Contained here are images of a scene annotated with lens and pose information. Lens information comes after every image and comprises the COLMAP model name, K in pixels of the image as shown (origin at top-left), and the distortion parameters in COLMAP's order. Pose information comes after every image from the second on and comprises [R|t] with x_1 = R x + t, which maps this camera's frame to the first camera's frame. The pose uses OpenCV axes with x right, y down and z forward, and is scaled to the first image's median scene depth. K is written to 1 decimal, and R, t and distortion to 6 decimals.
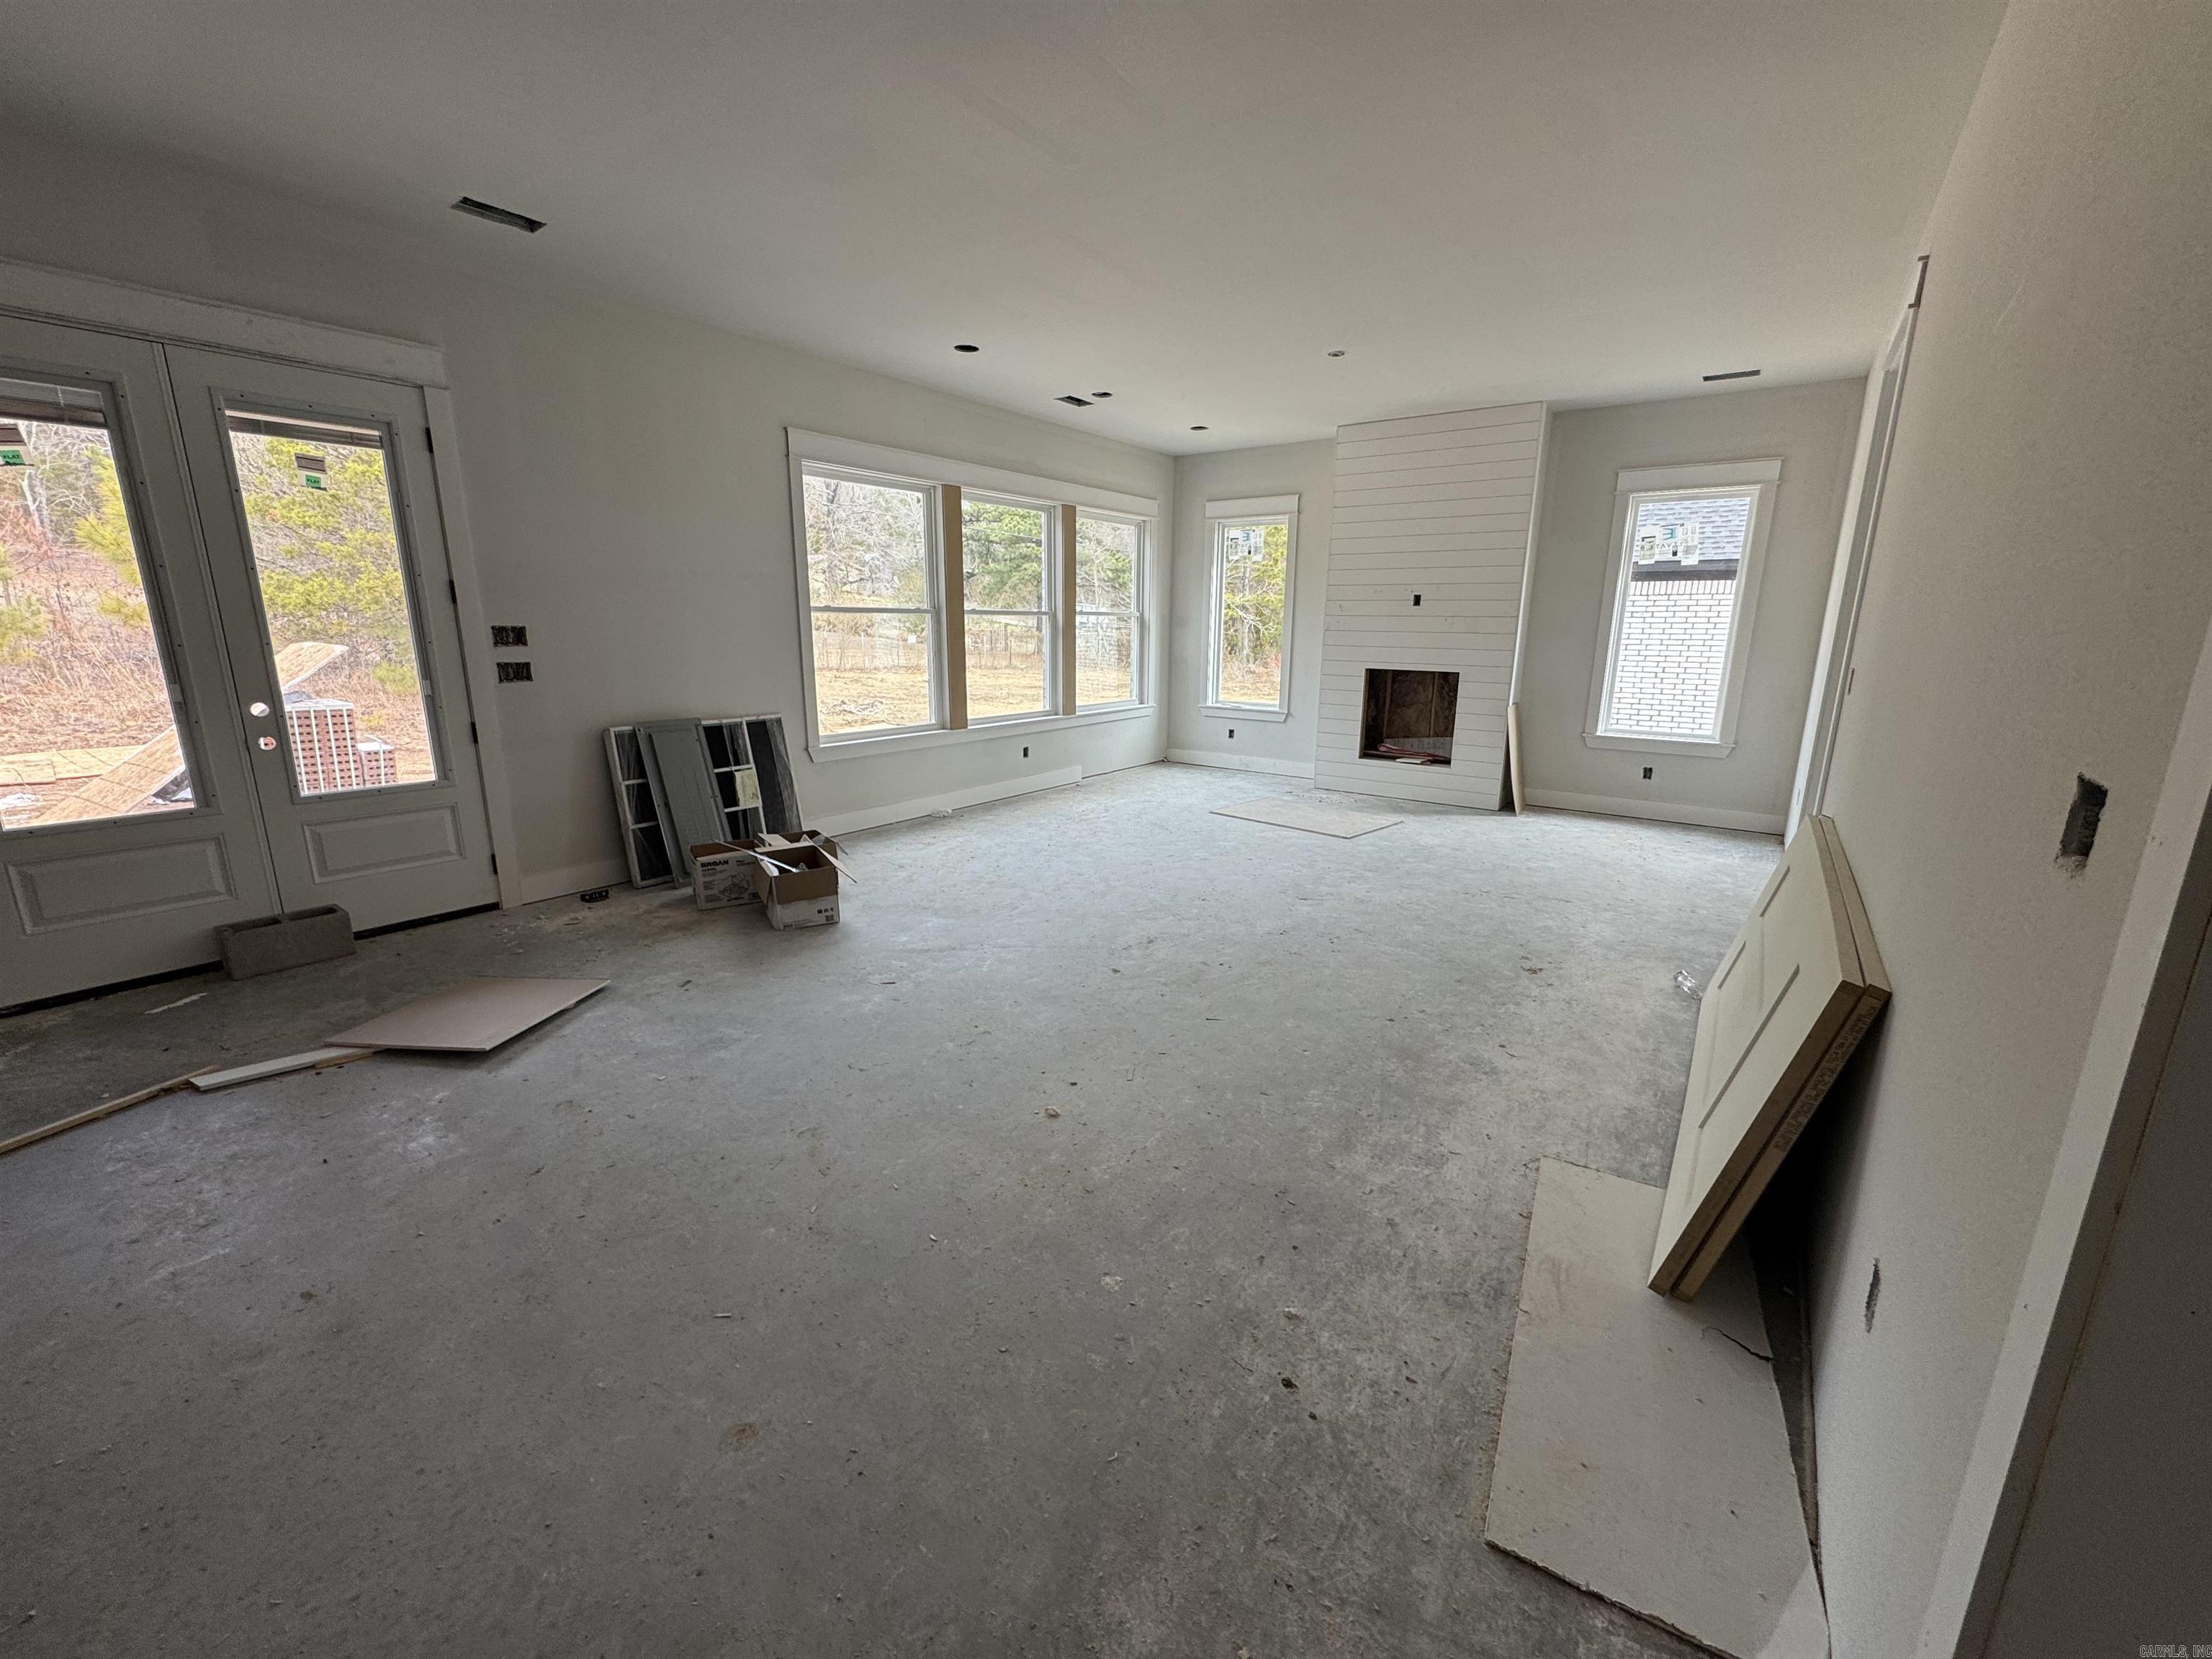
lens RADIAL K [[880.0, 0, 1106.0], [0, 880.0, 829.5], [0, 0, 1]] dist [-0.002025, 0.000300]
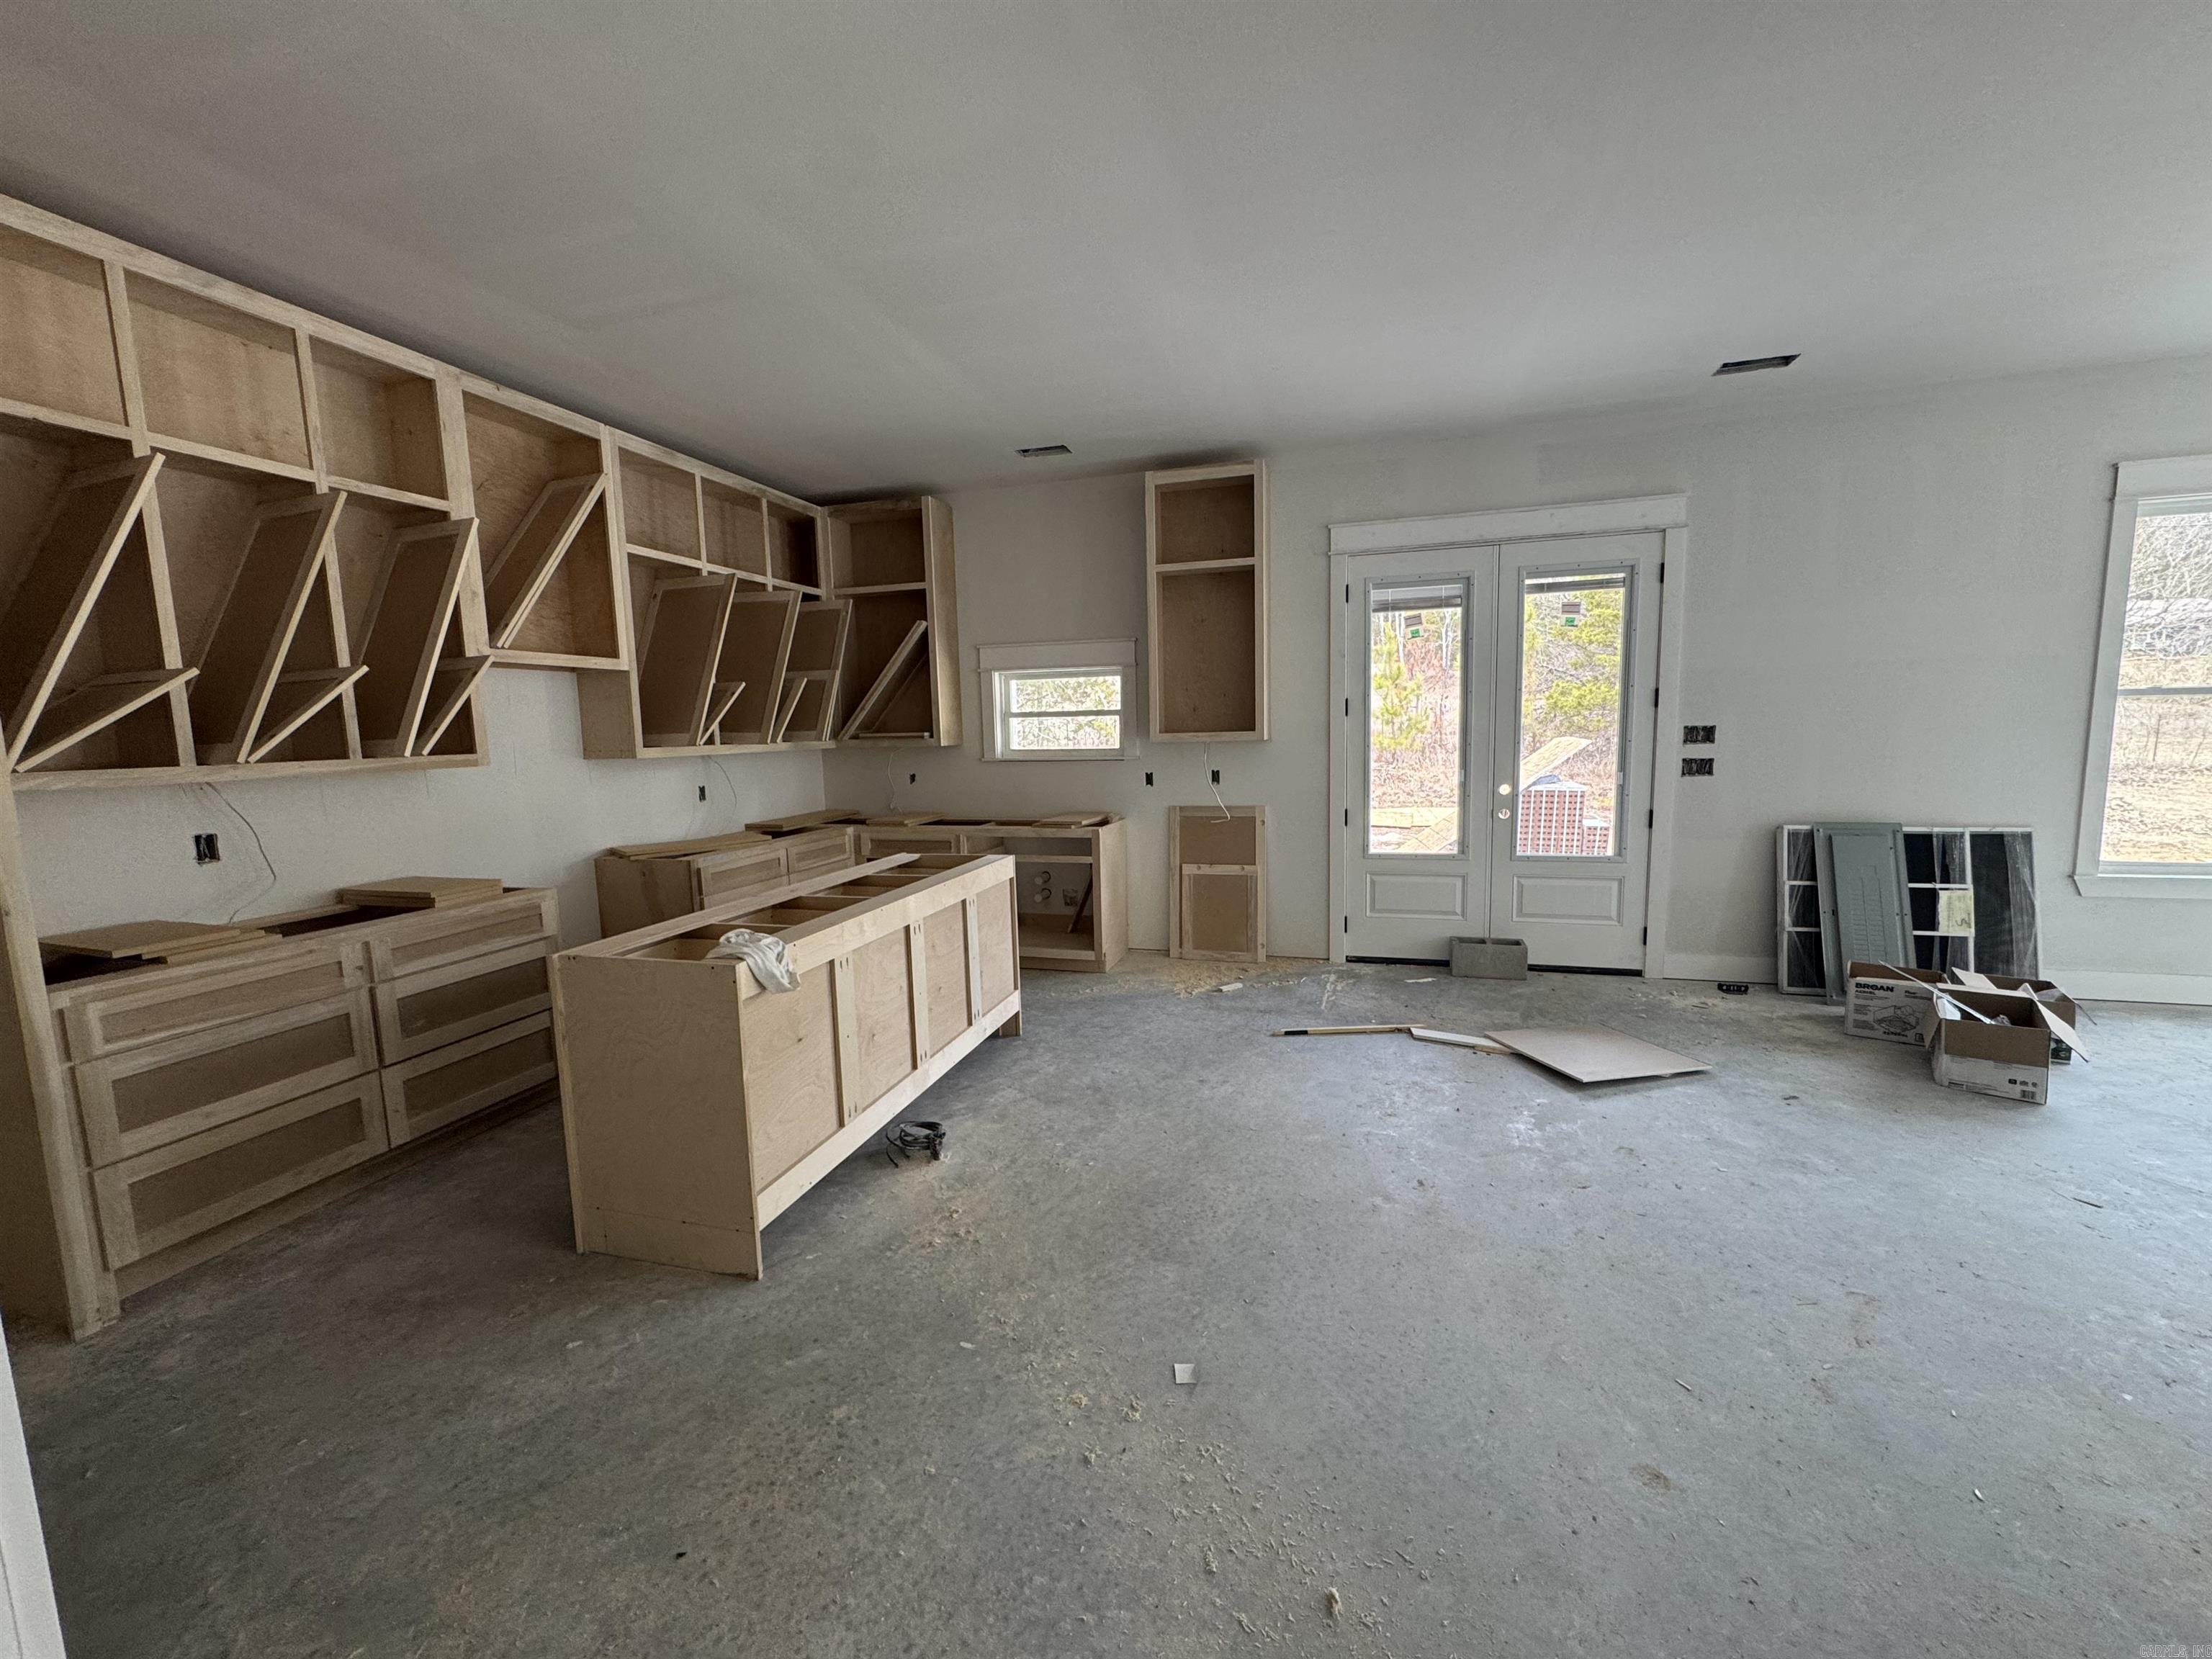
lens RADIAL K [[880.0, 0, 1106.0], [0, 880.0, 829.5], [0, 0, 1]] dist [-0.002025, 0.000300]
pose [[0.340440, 0.094098, -0.935546, 0.093875], [-0.186020, 0.982054, 0.031084, -0.000413], [0.921682, 0.163447, 0.351835, -0.041918]]
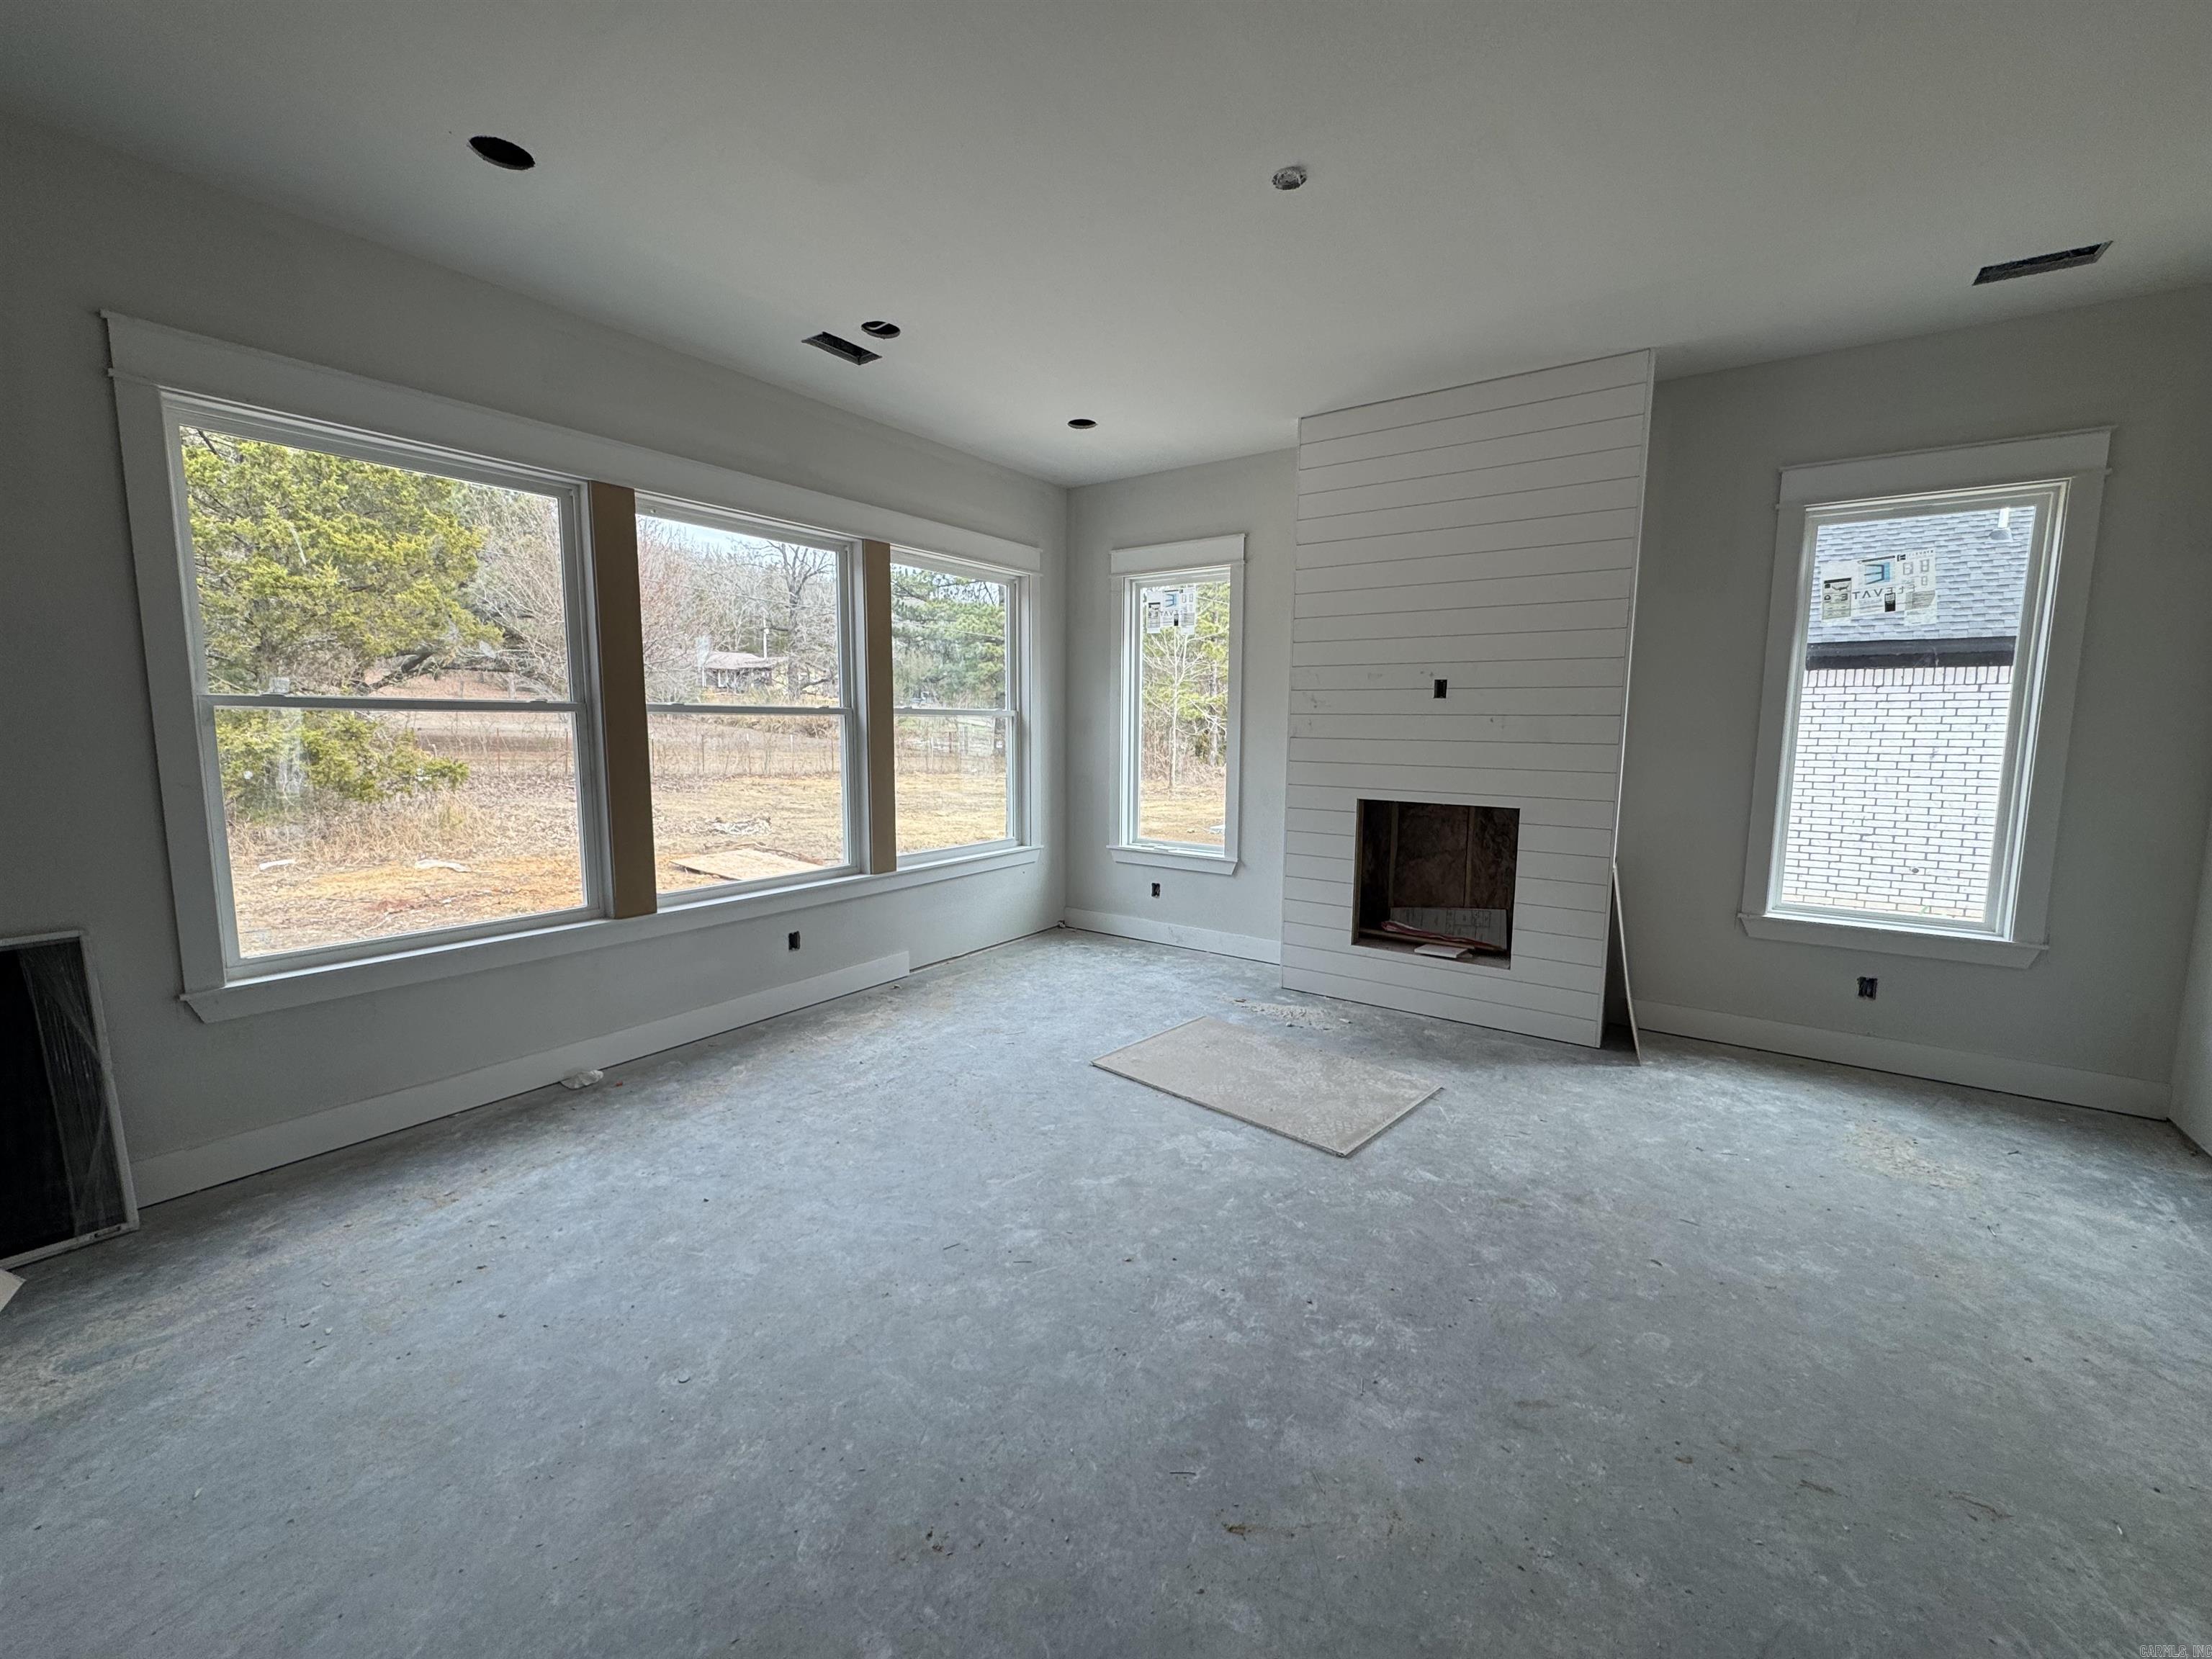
lens RADIAL K [[880.0, 0, 1106.0], [0, 880.0, 829.5], [0, 0, 1]] dist [-0.002025, 0.000300]
pose [[0.999688, -0.004740, 0.024512, 0.161689], [0.007418, 0.993867, -0.110331, -0.147736], [-0.023839, 0.110478, 0.993593, 0.616057]]
